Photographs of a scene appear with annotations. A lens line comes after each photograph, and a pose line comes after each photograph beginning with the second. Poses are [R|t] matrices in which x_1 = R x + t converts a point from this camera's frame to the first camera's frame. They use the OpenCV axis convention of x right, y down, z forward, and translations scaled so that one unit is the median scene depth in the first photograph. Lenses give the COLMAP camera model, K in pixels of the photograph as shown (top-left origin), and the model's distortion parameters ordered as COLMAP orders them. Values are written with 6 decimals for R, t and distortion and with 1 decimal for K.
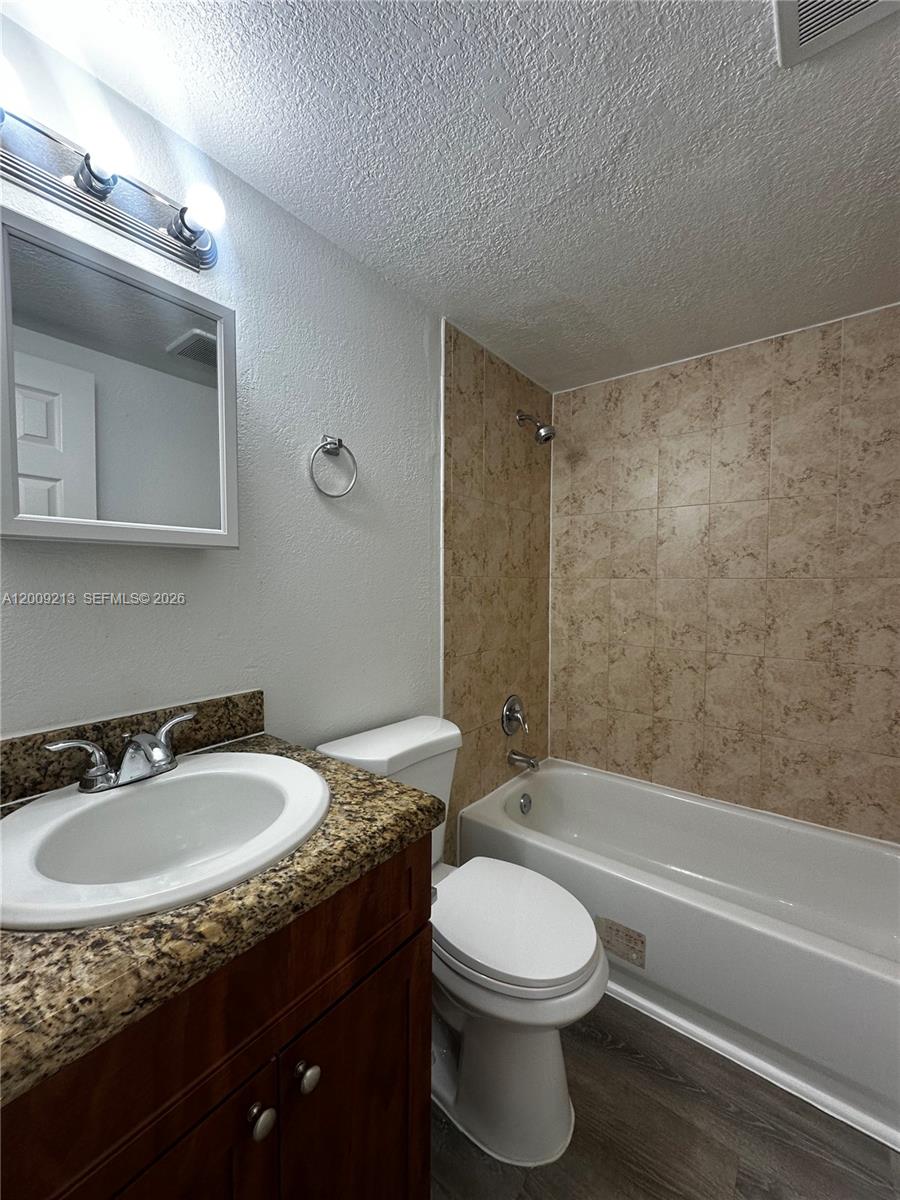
lens RADIAL K [[480.1, 0, 452.5], [0, 480.1, 602.5], [0, 0, 1]] dist [-0.000674, 0.000590]
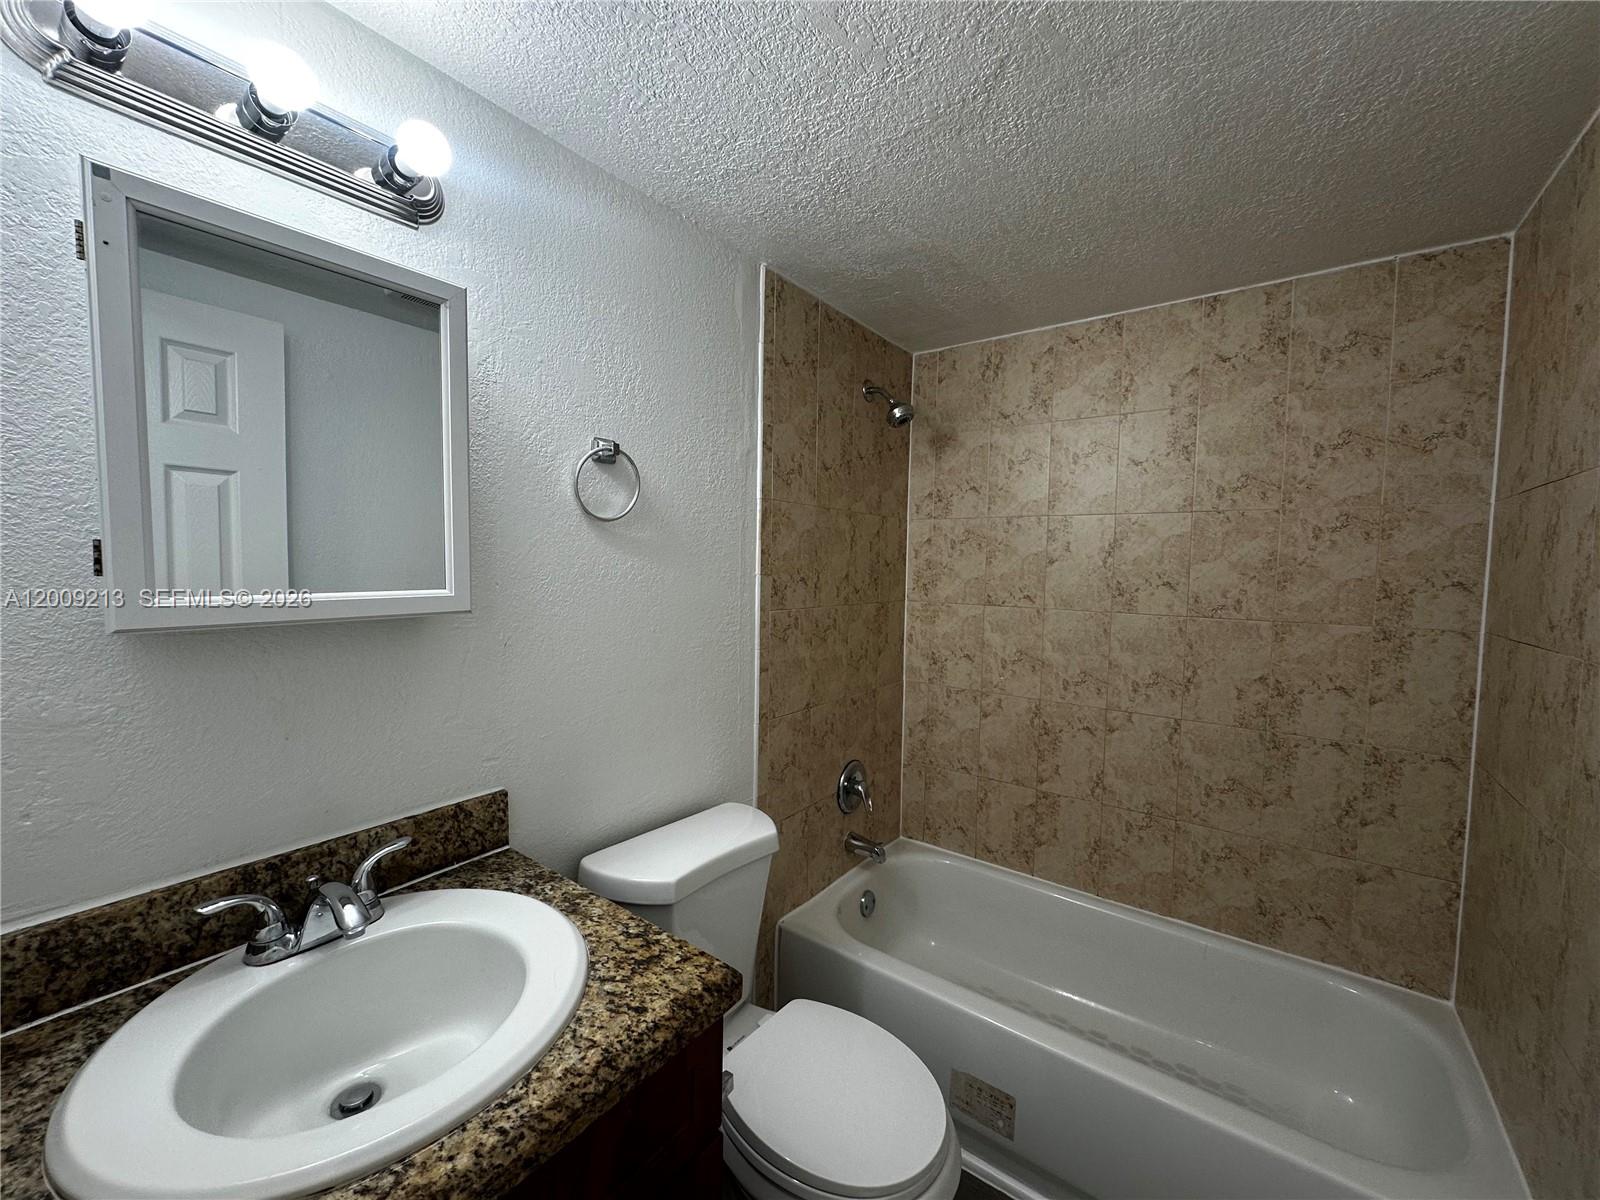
lens RADIAL K [[640.1, 0, 802.2], [0, 640.1, 599.7], [0, 0, 1]] dist [-0.000674, 0.000590]
pose [[0.999645, 0.012106, 0.023740, 0.024894], [-0.012571, 0.999730, 0.019536, -0.099496], [-0.023497, -0.019827, 0.999527, 0.004034]]
